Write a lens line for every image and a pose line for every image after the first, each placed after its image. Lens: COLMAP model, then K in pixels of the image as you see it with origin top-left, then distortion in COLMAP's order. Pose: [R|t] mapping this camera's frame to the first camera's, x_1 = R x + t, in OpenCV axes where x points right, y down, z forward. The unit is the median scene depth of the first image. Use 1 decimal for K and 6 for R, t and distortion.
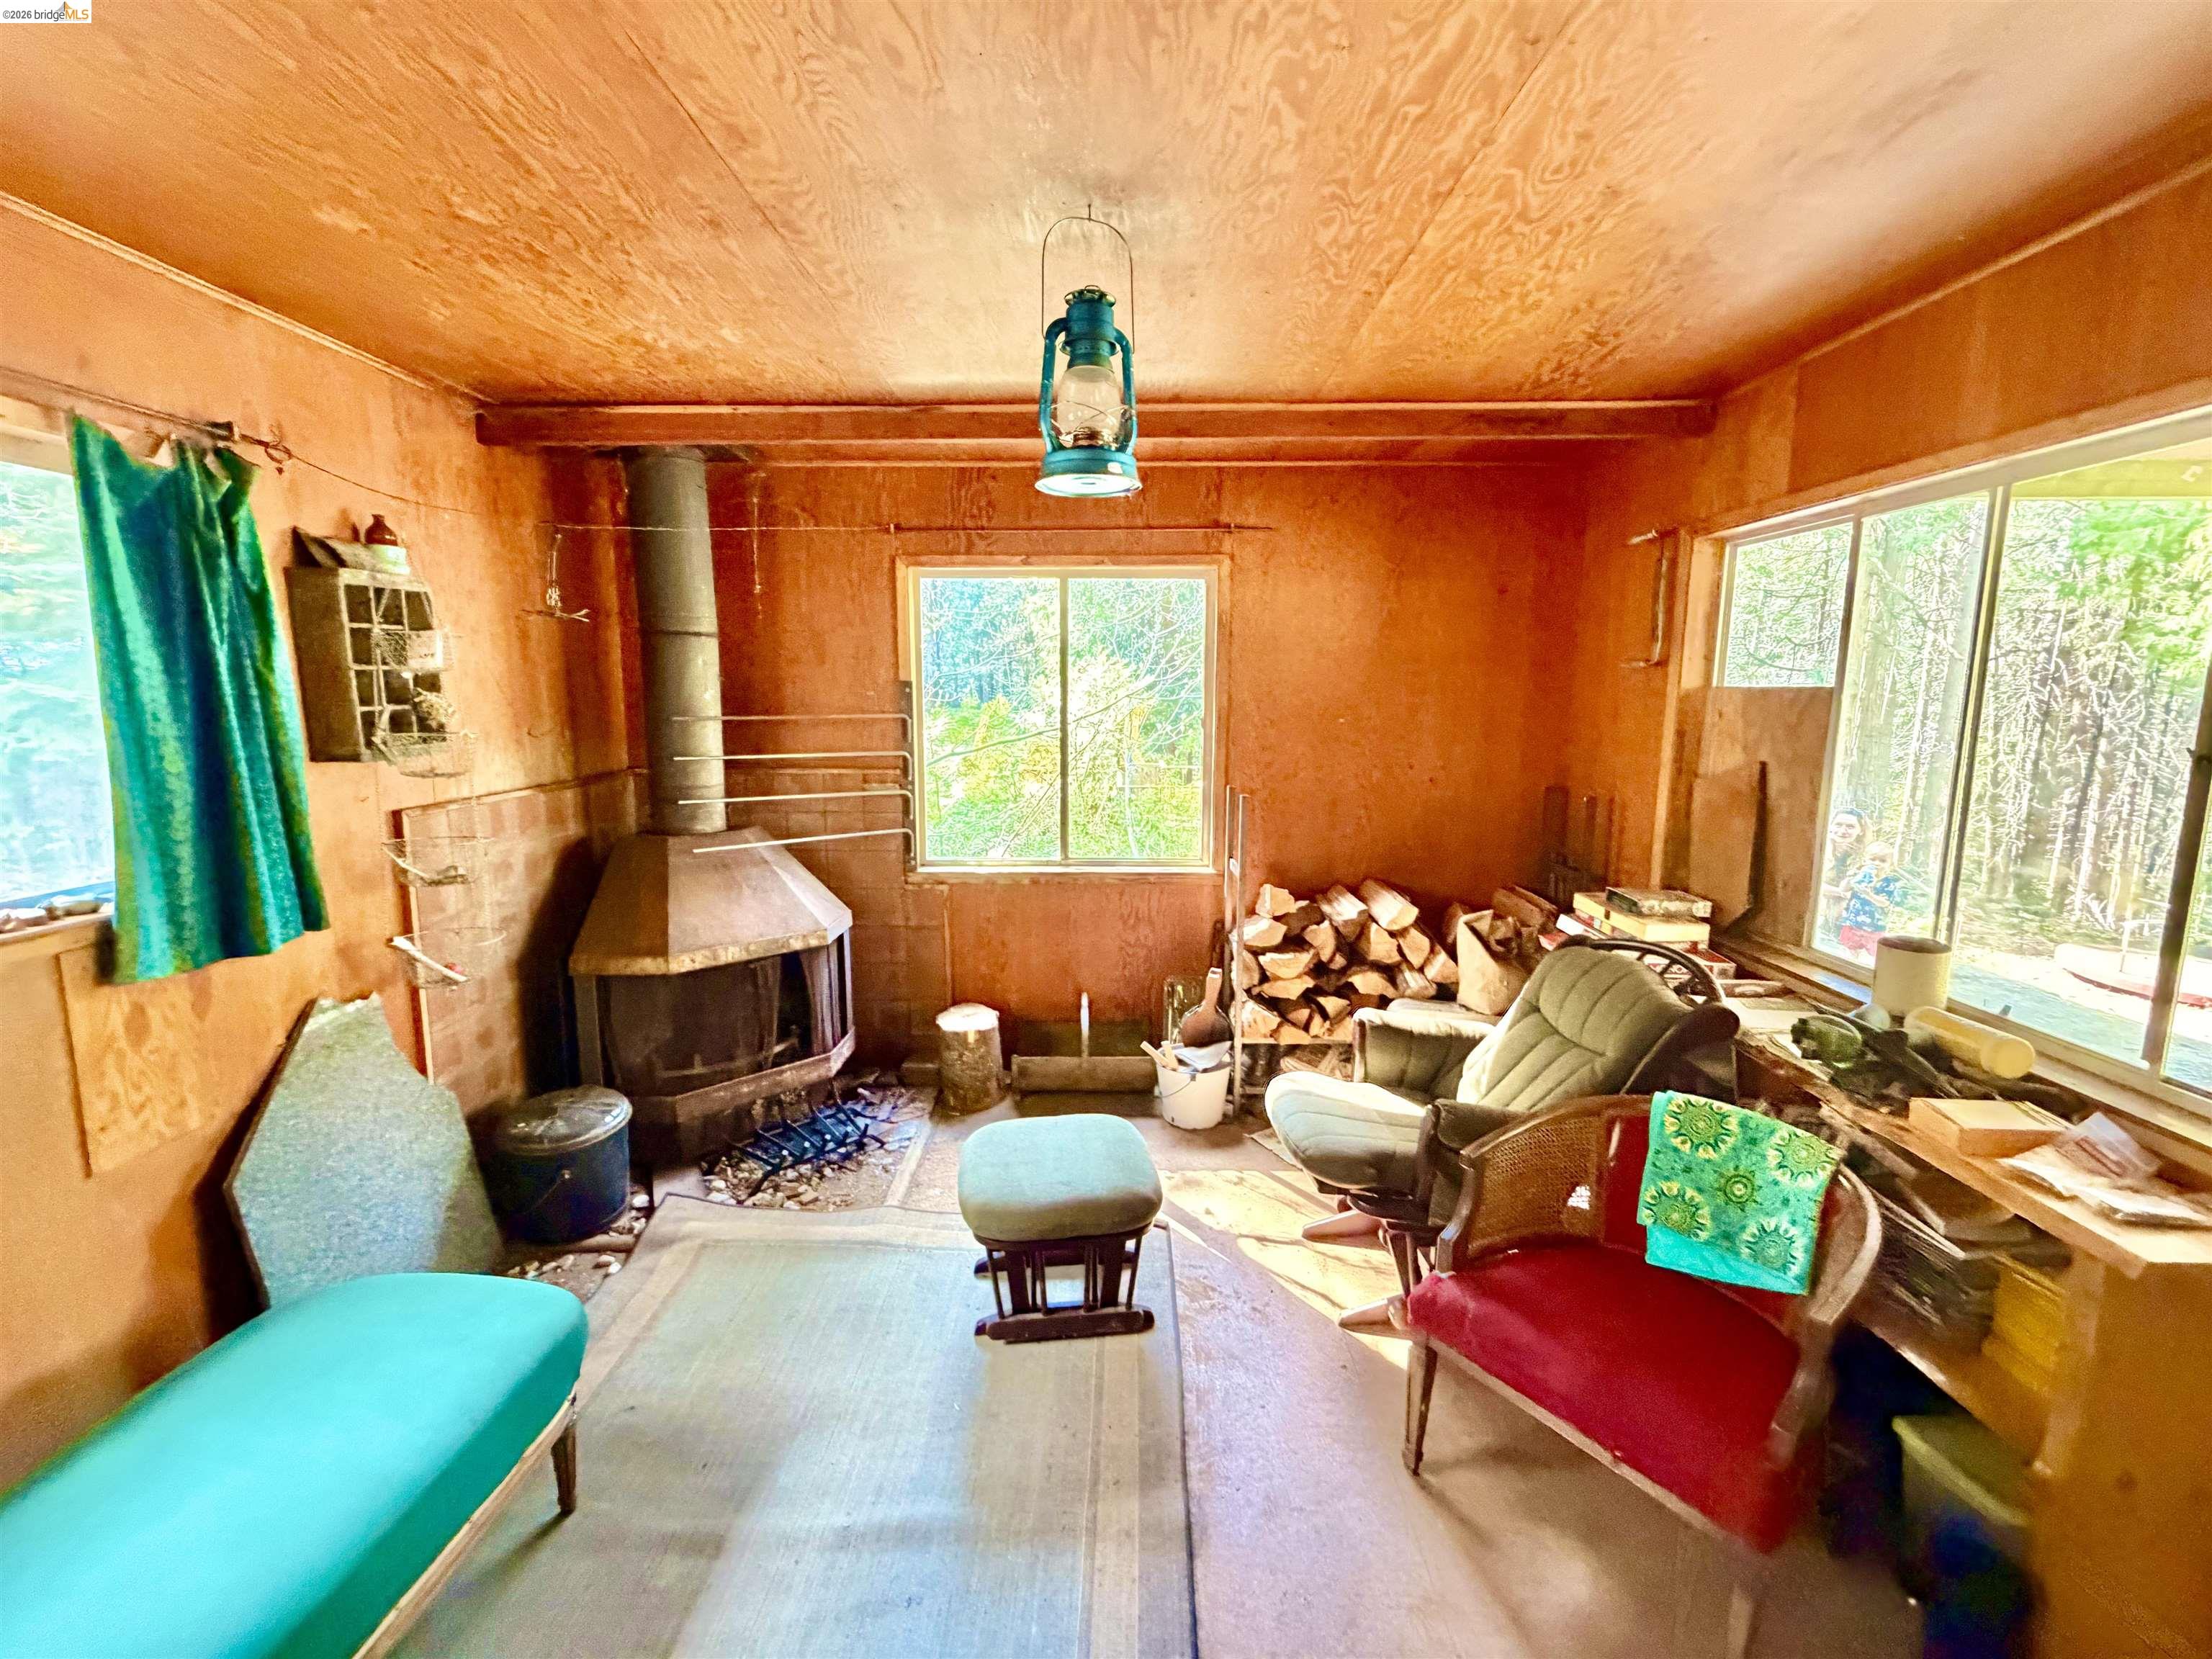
lens RADIAL K [[966.6, 0, 1099.6], [0, 966.6, 836.6], [0, 0, 1]] dist [0.001541, 0.000053]
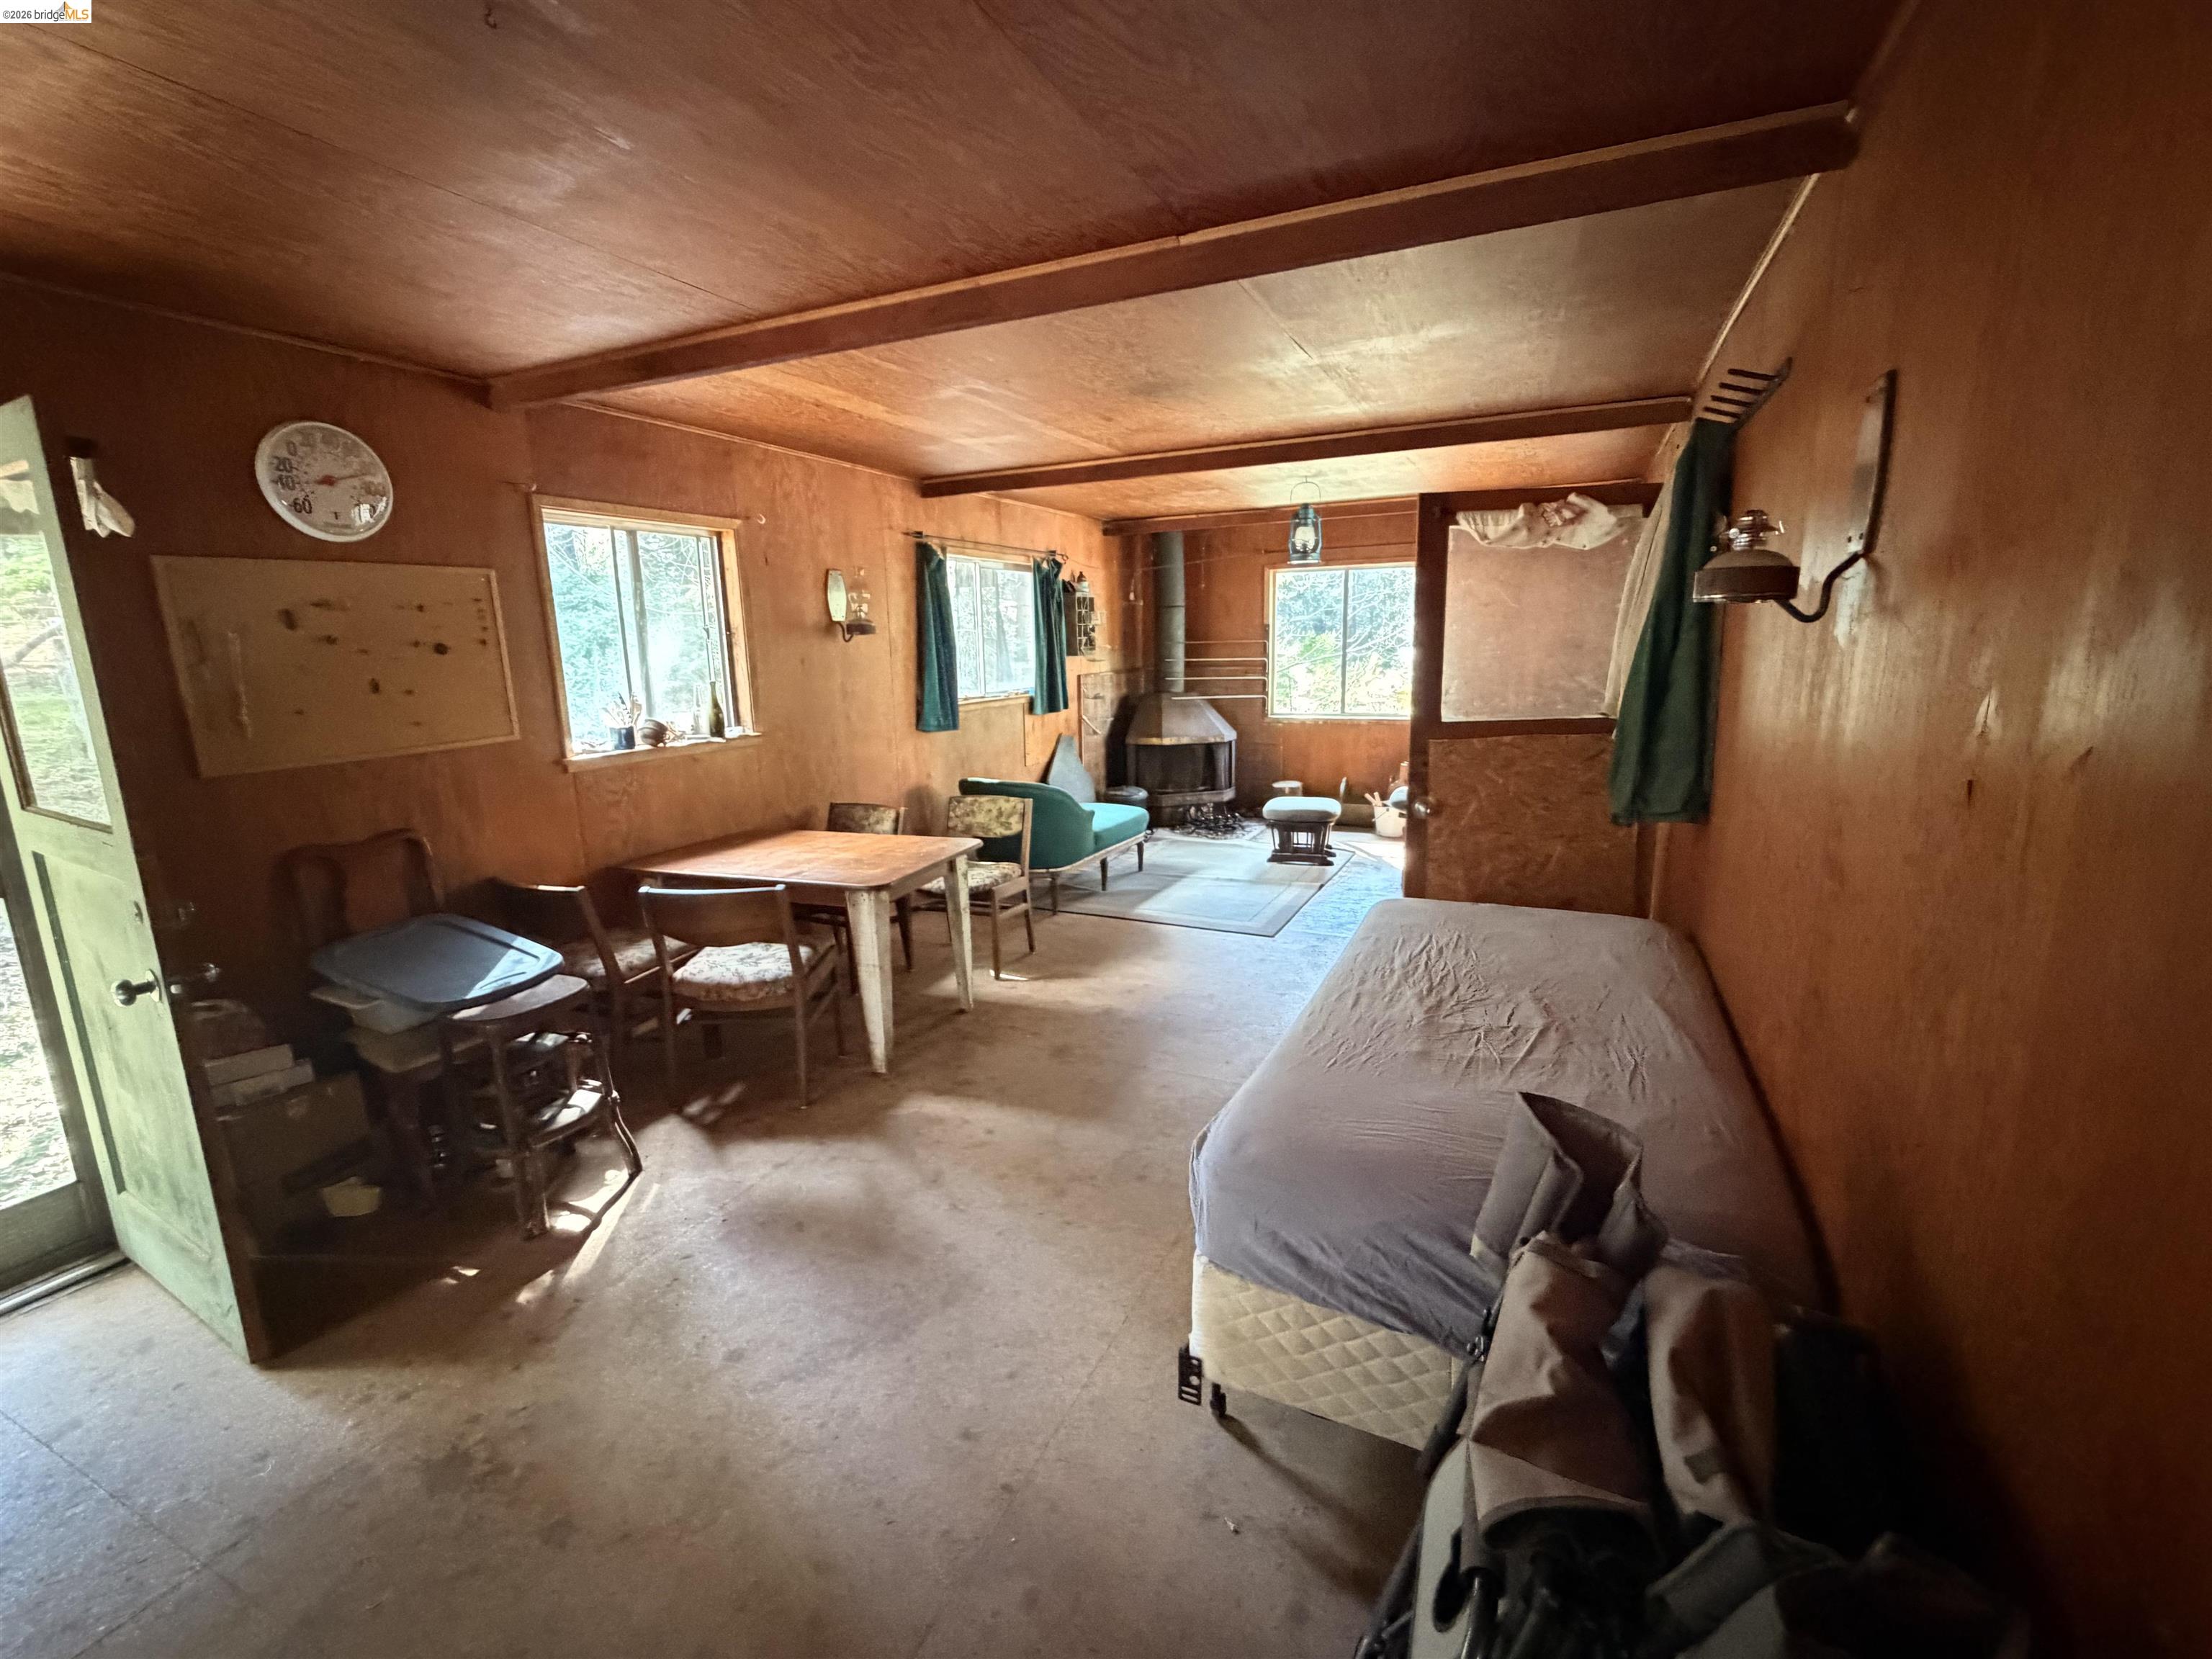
lens RADIAL K [[966.6, 0, 1104.4], [0, 966.6, 829.9], [0, 0, 1]] dist [0.001541, 0.000053]
pose [[0.914440, 0.060539, -0.400168, 0.406741], [-0.040748, 0.997497, 0.057791, 0.209317], [0.402665, -0.036540, 0.914618, -1.275794]]
